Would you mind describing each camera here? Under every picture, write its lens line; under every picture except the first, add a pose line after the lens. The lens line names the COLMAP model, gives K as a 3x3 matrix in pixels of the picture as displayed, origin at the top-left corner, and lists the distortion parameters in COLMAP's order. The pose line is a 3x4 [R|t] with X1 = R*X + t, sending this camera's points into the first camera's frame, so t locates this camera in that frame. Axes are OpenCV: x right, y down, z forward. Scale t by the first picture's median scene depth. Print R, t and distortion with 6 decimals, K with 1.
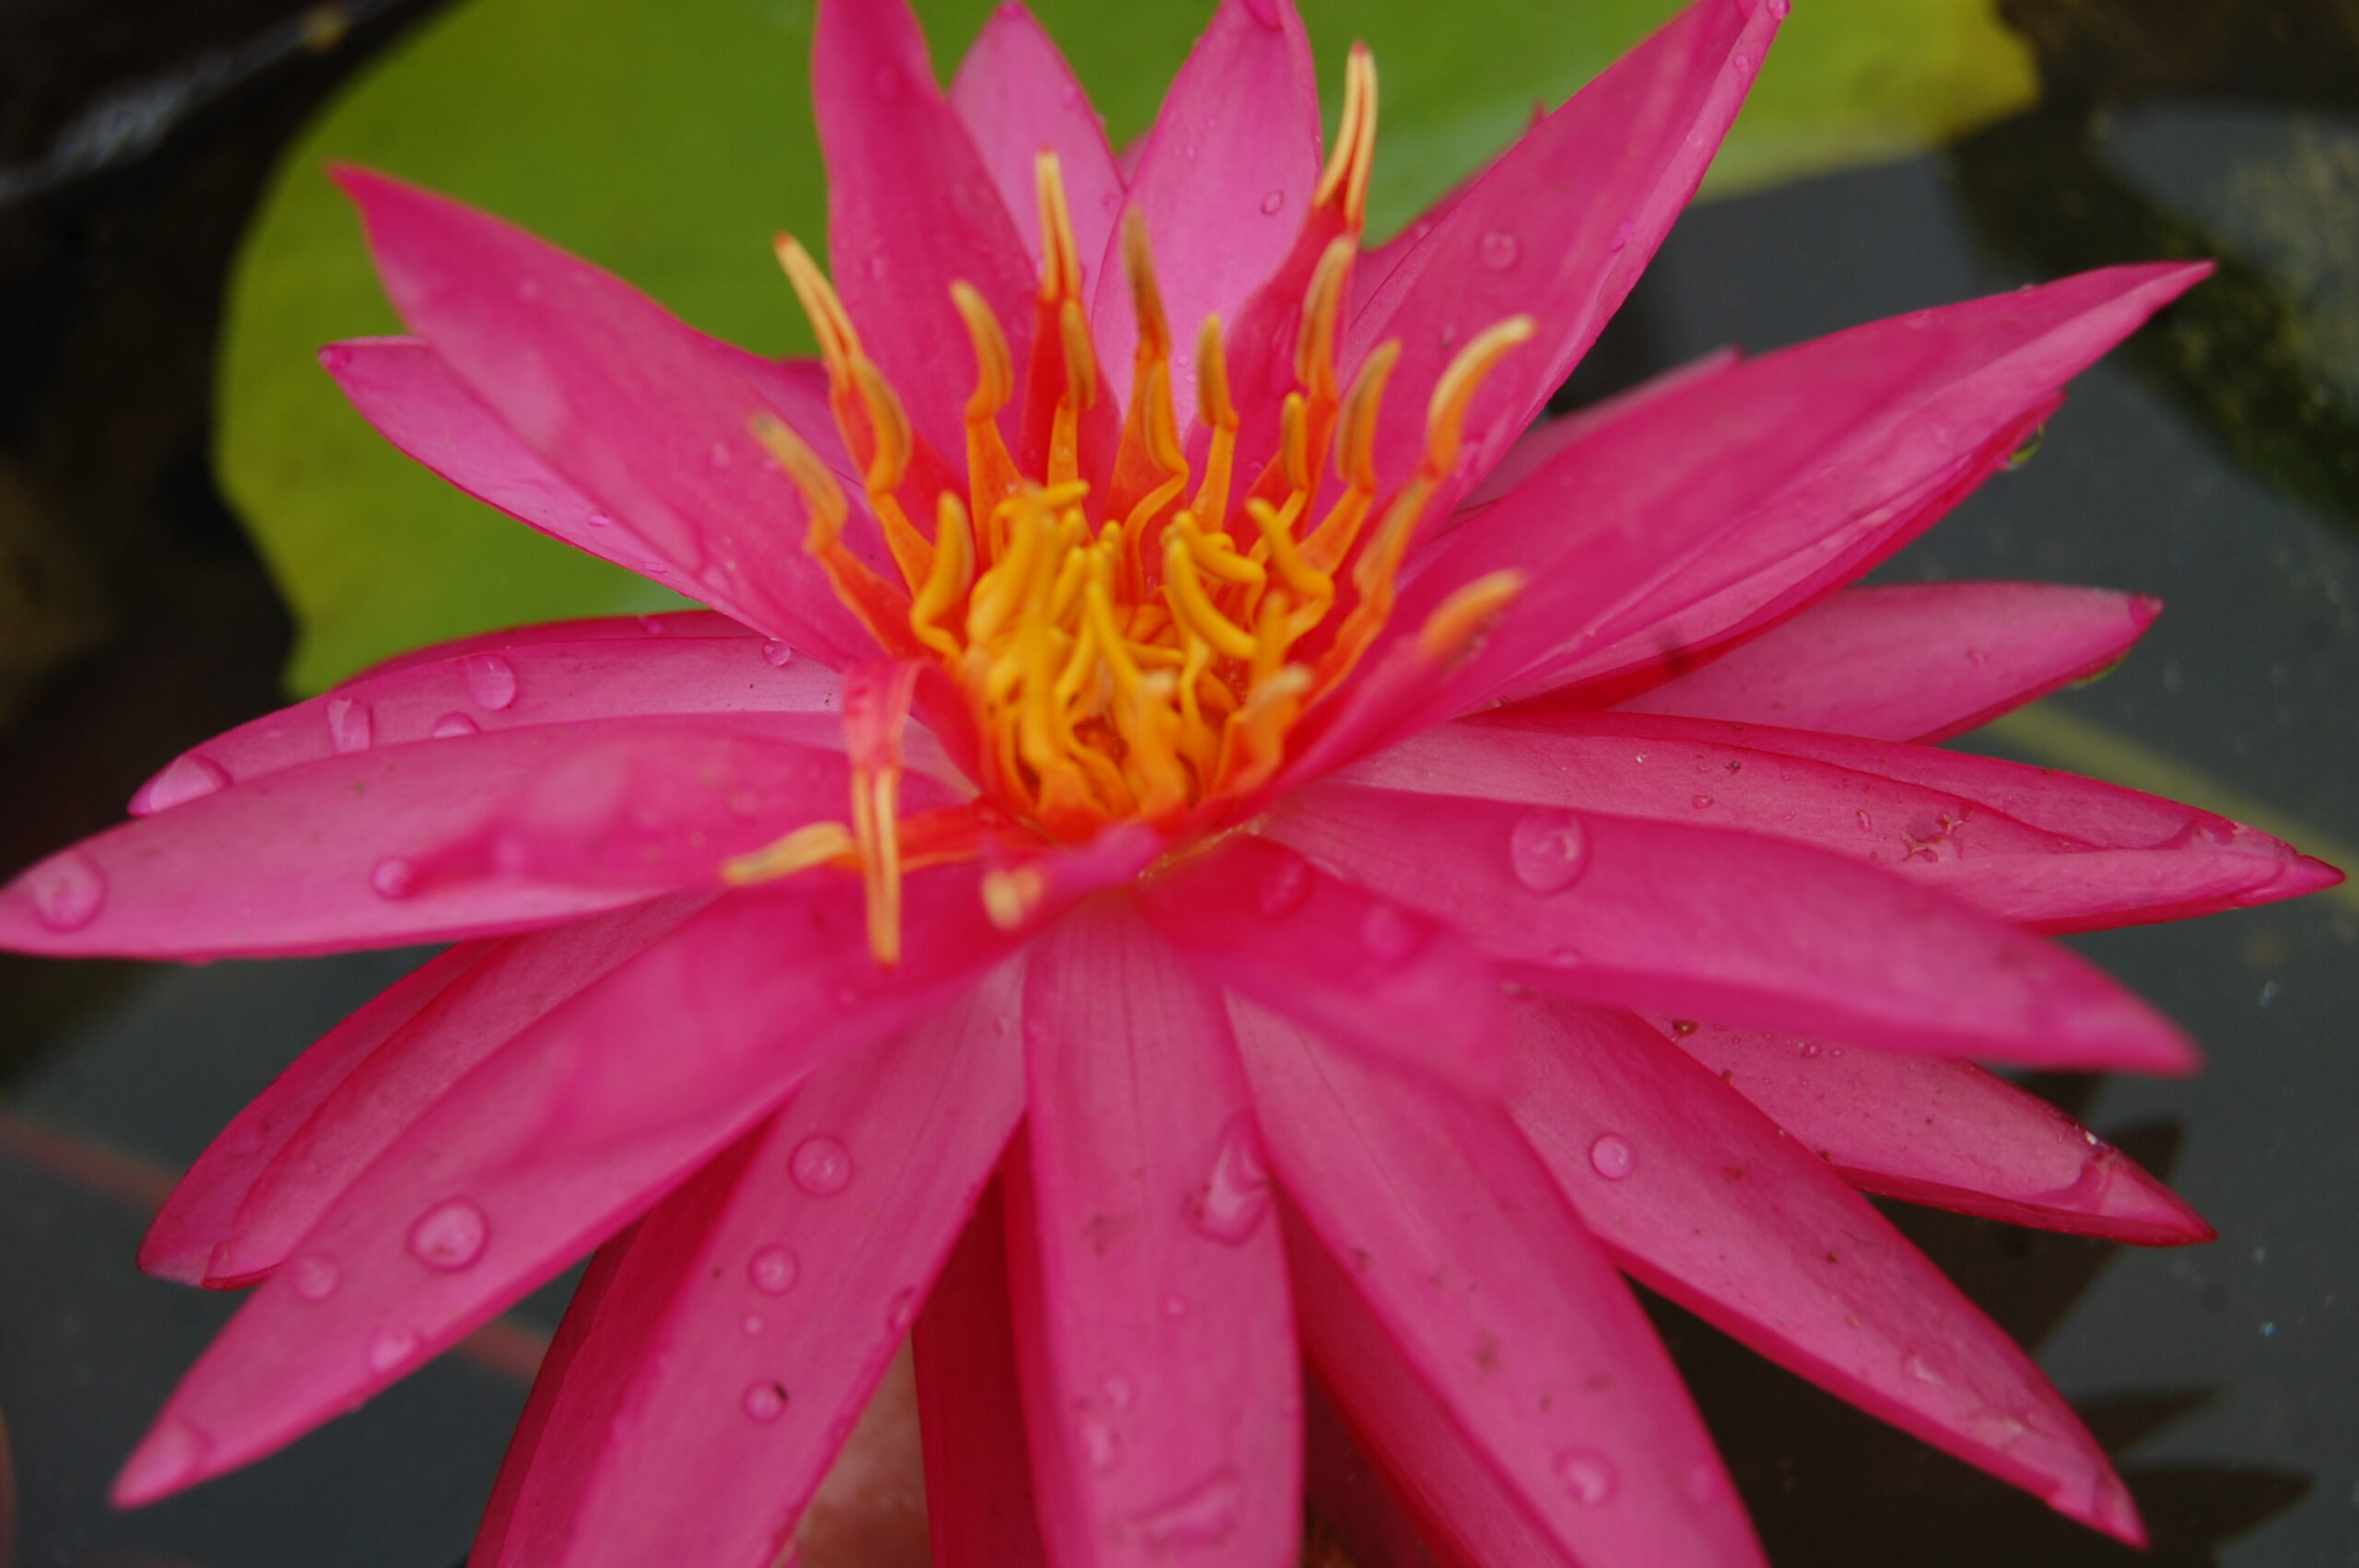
lens RADIAL K [[3542.9, 0, 1182.4], [0, 3542.9, 771.1], [0, 0, 1]] dist [0.019953, 0.000000]
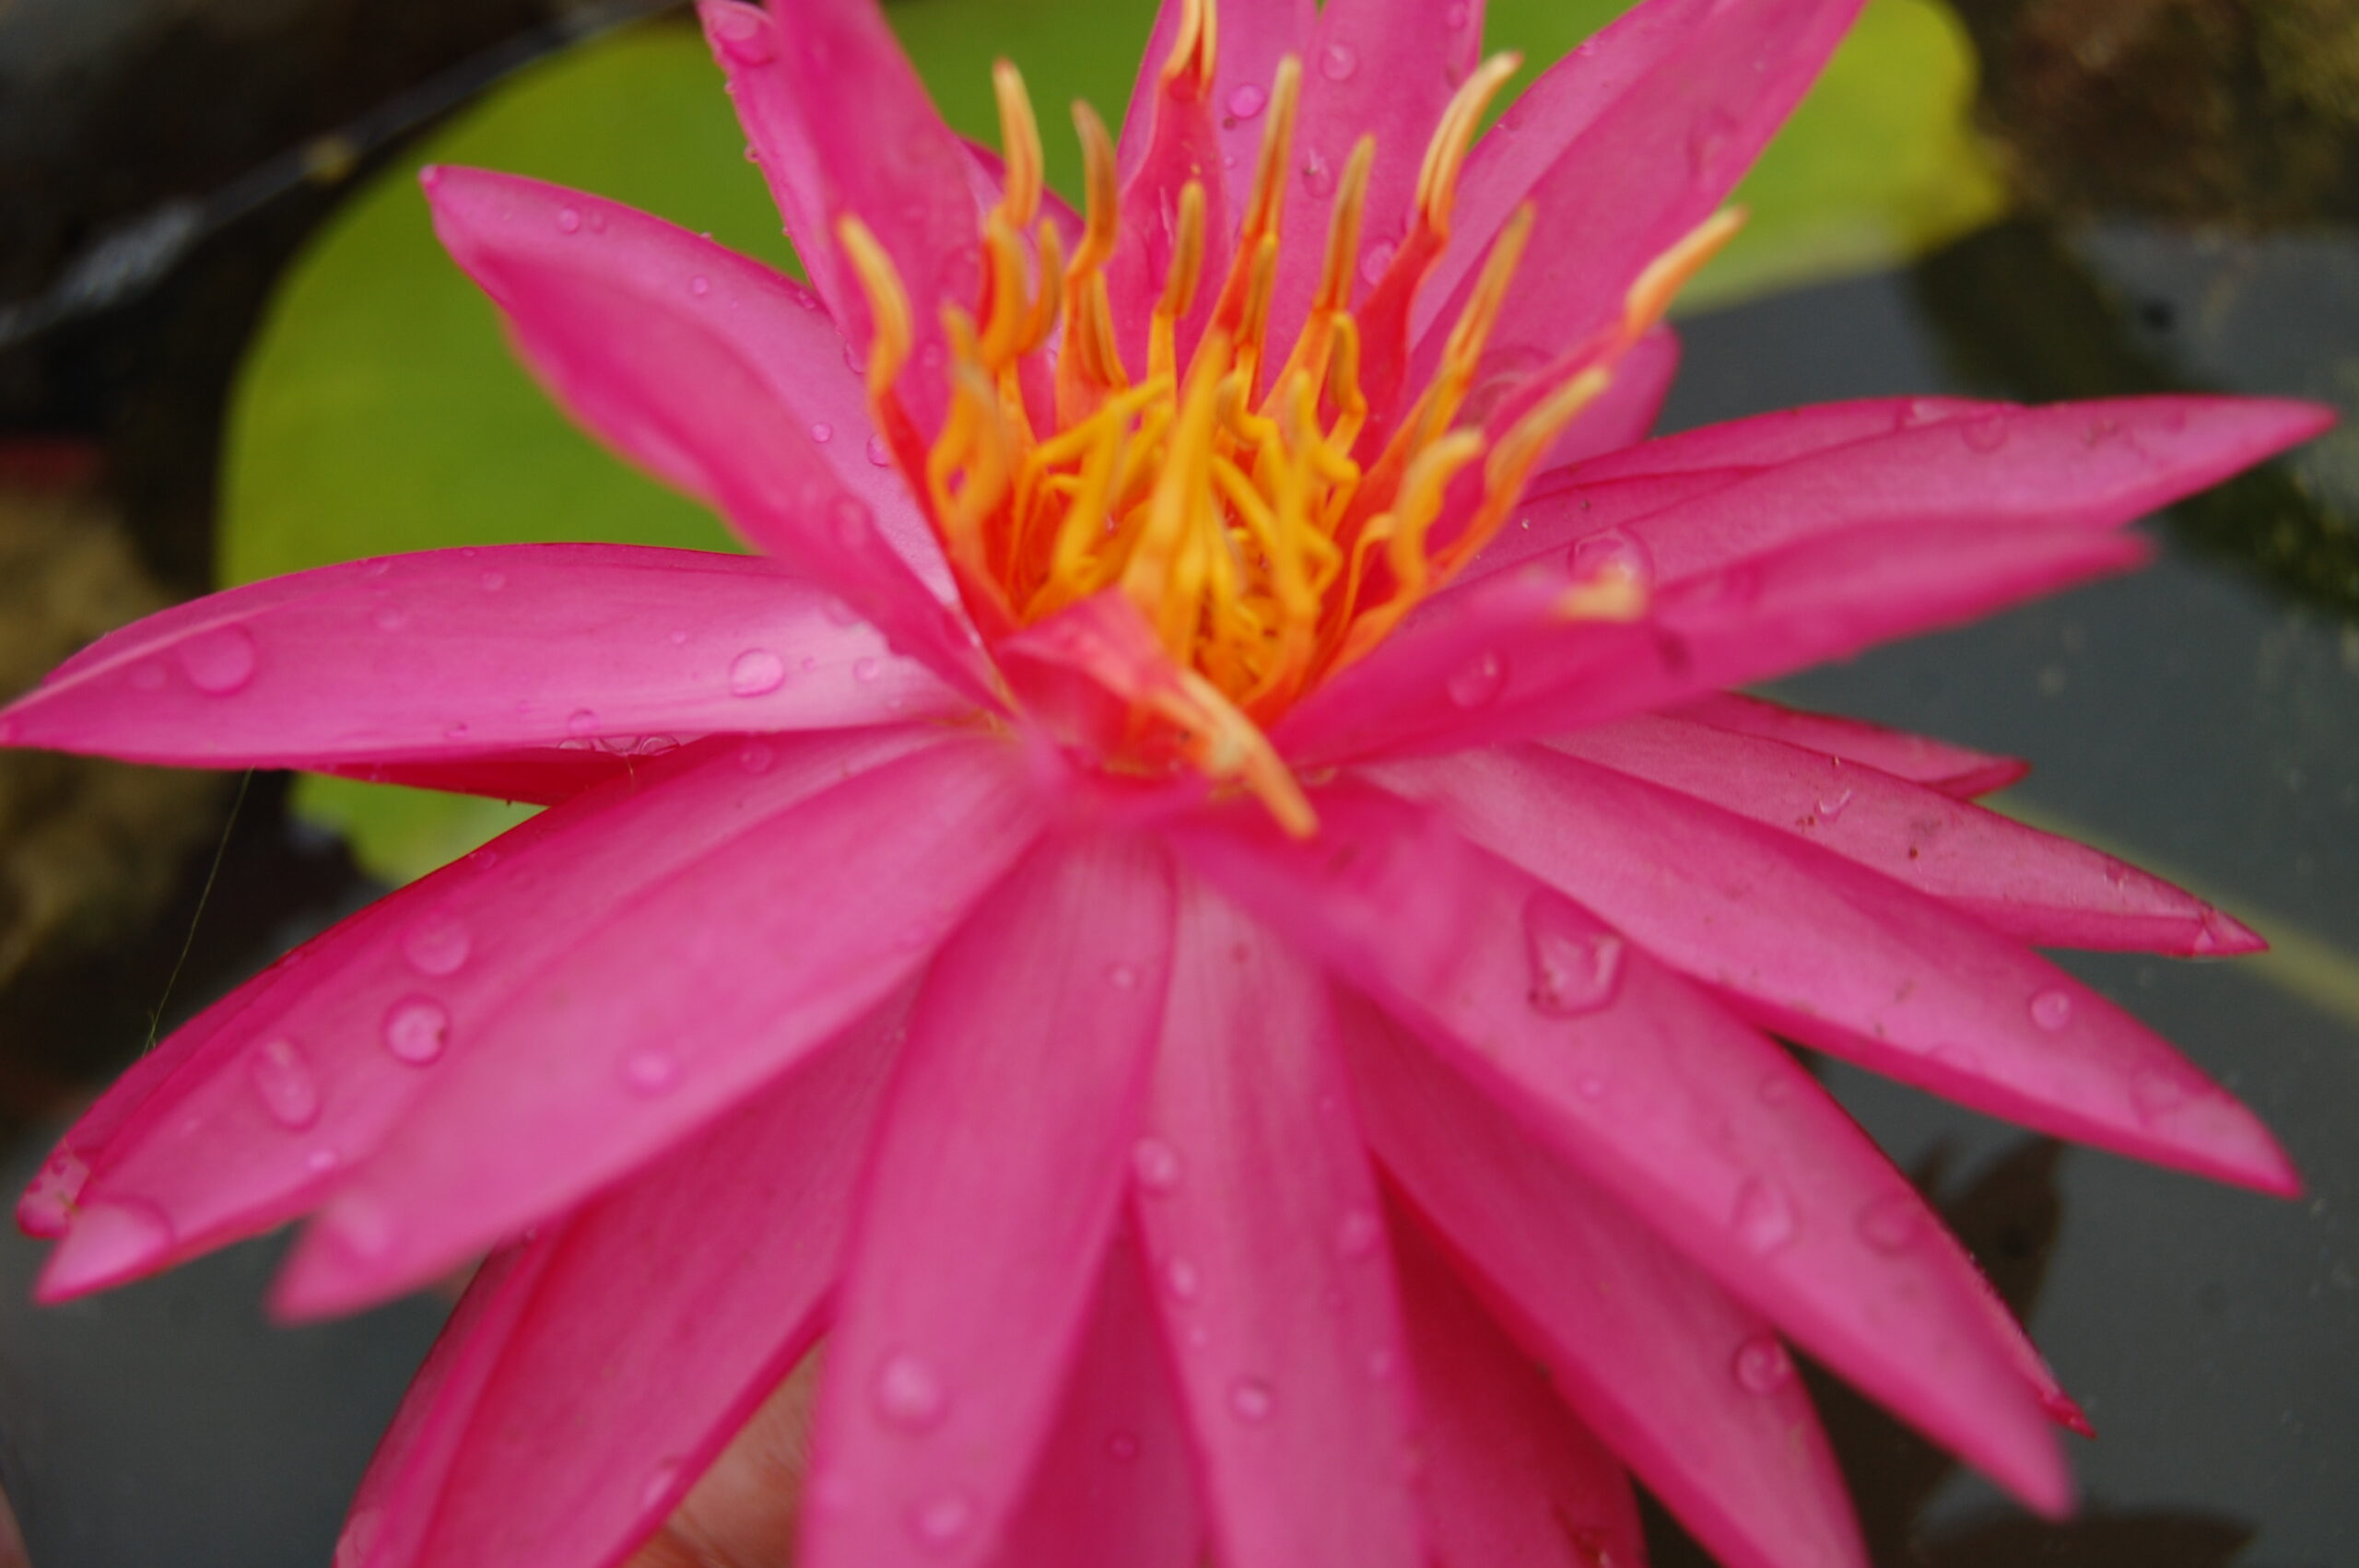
lens RADIAL K [[3672.2, 0, 1187.2], [0, 3672.2, 777.3], [0, 0, 1]] dist [0.006012, 0.000000]
pose [[0.781203, -0.372963, 0.500620, -0.553108], [0.435336, 0.900227, -0.008657, 0.031285], [-0.447443, 0.224701, 0.865624, 0.132898]]
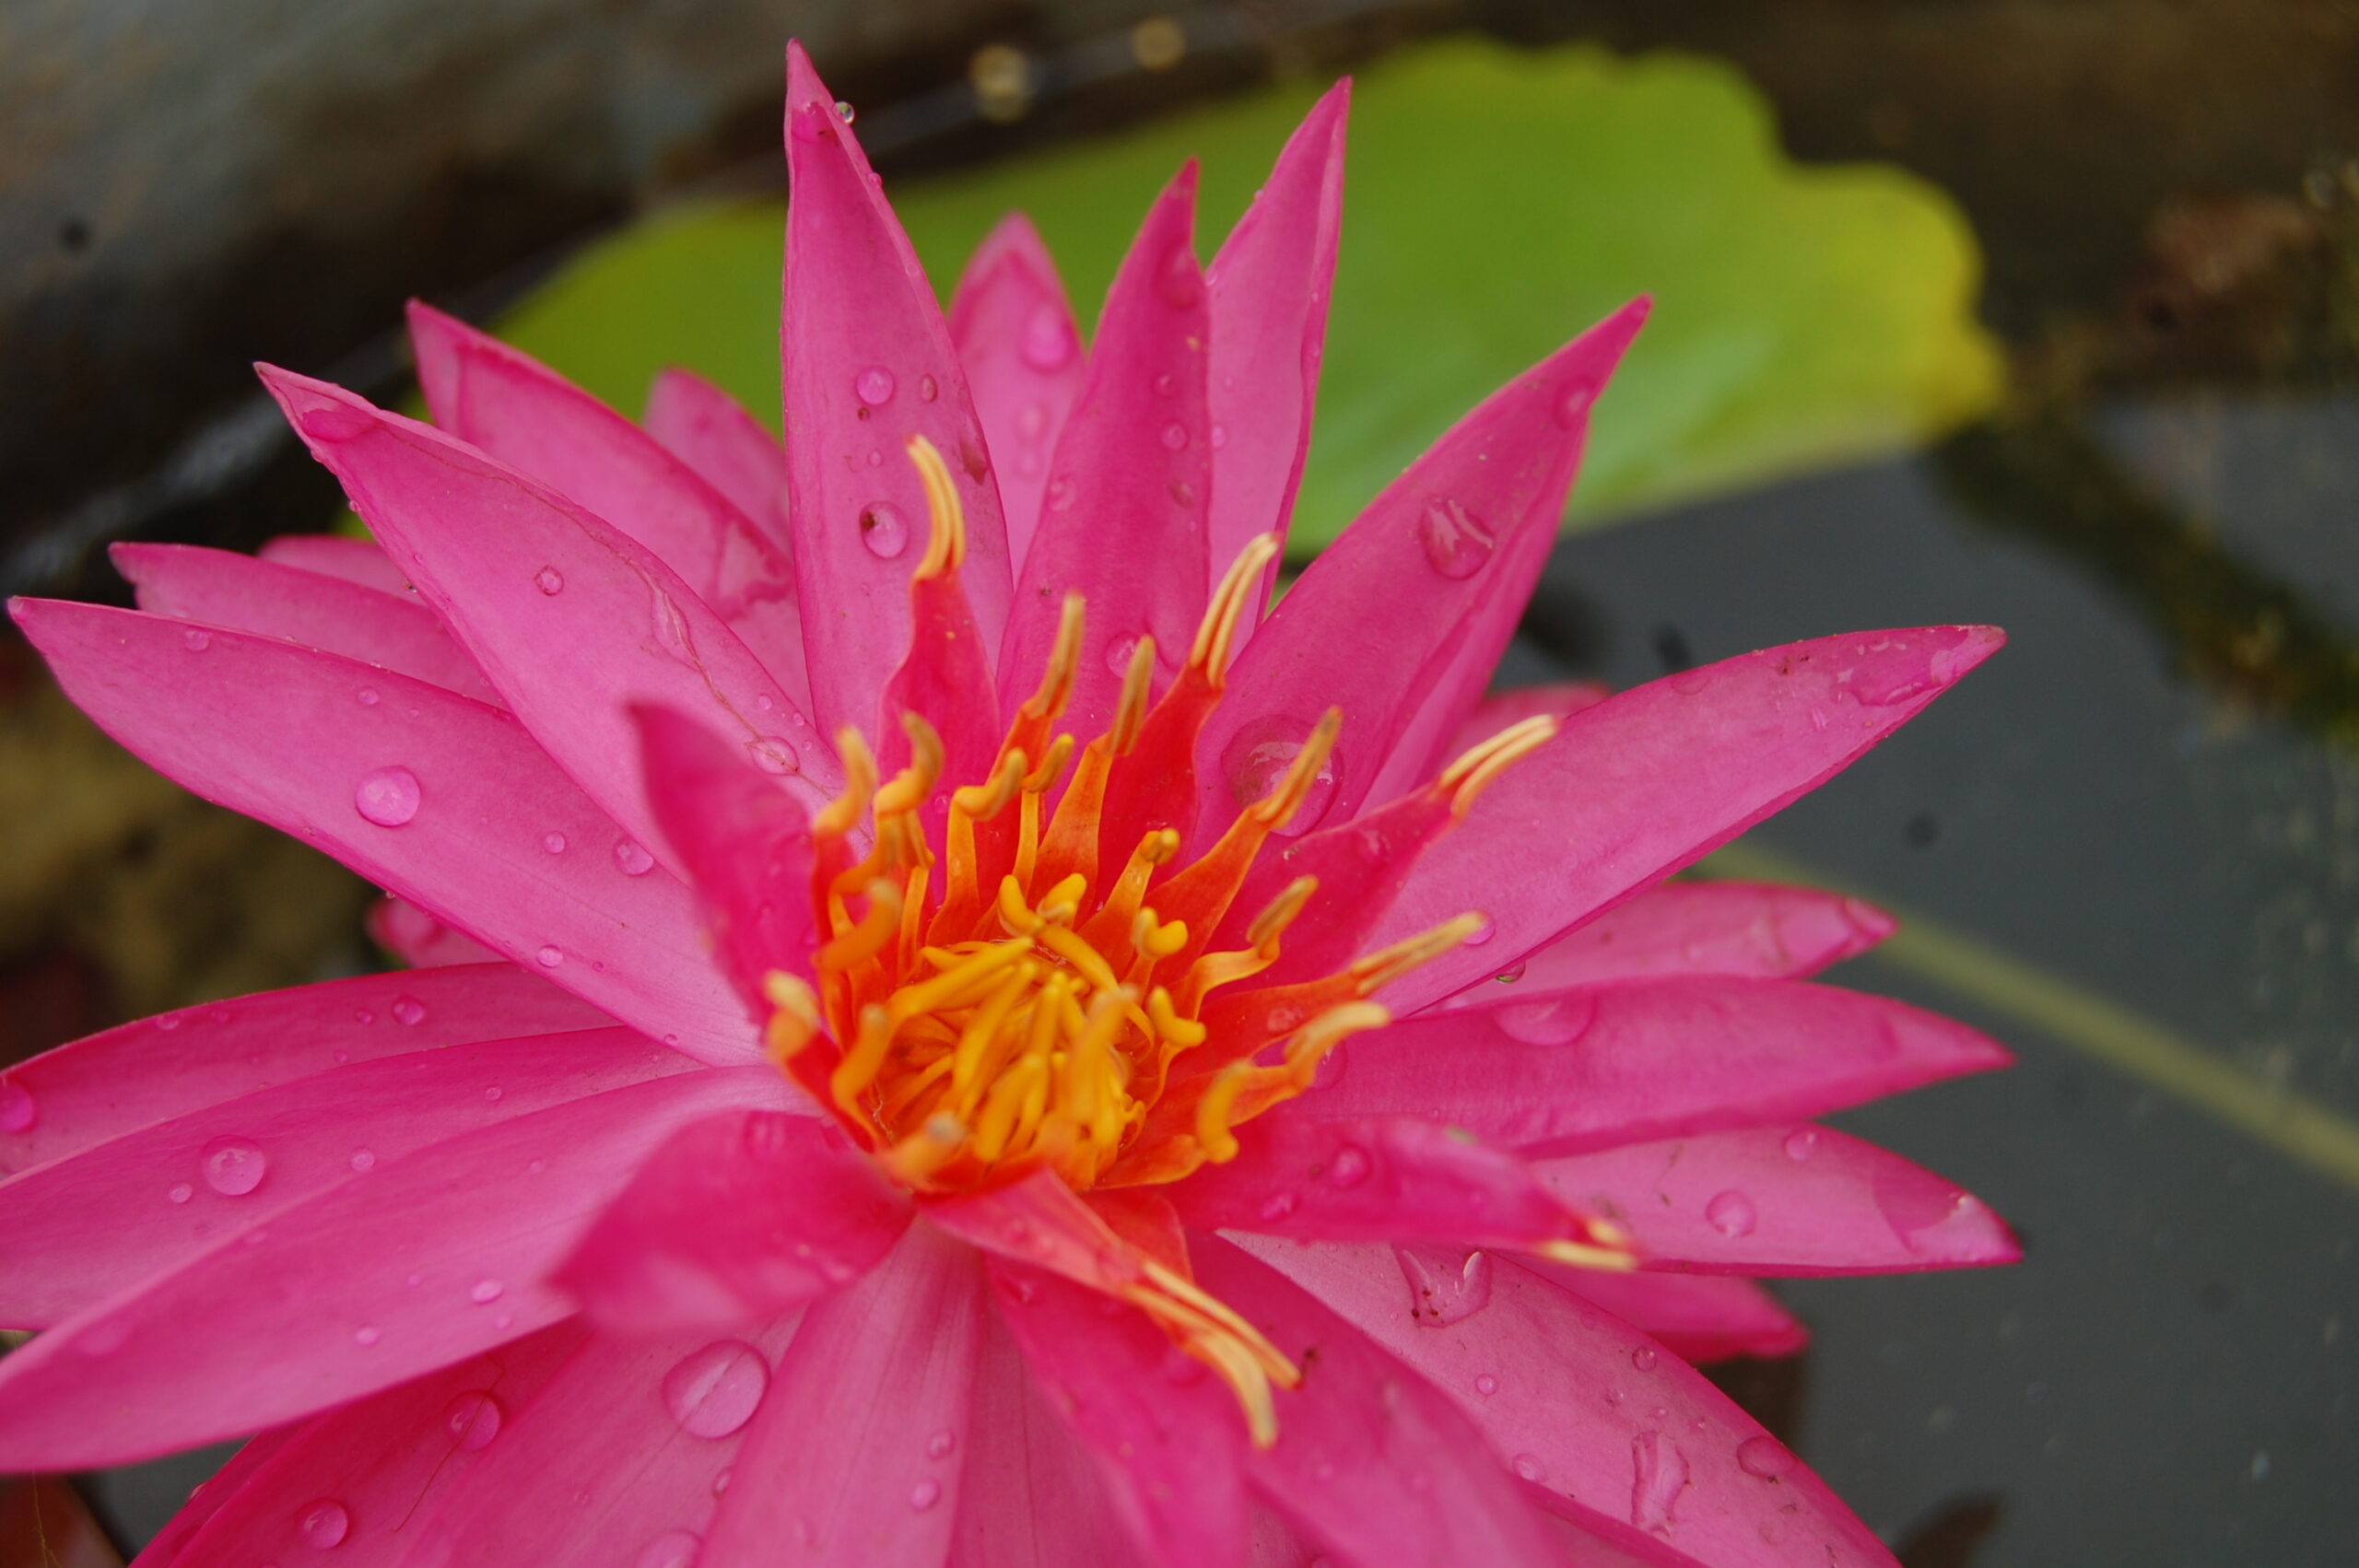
lens RADIAL K [[3672.2, 0, 1156.6], [0, 3672.2, 863.4], [0, 0, 1]] dist [0.006012, 0.000000]
pose [[0.522942, -0.709226, 0.472791, -0.475107], [0.559396, 0.704076, 0.437440, -0.517659], [-0.643124, 0.035722, 0.764928, 0.157858]]
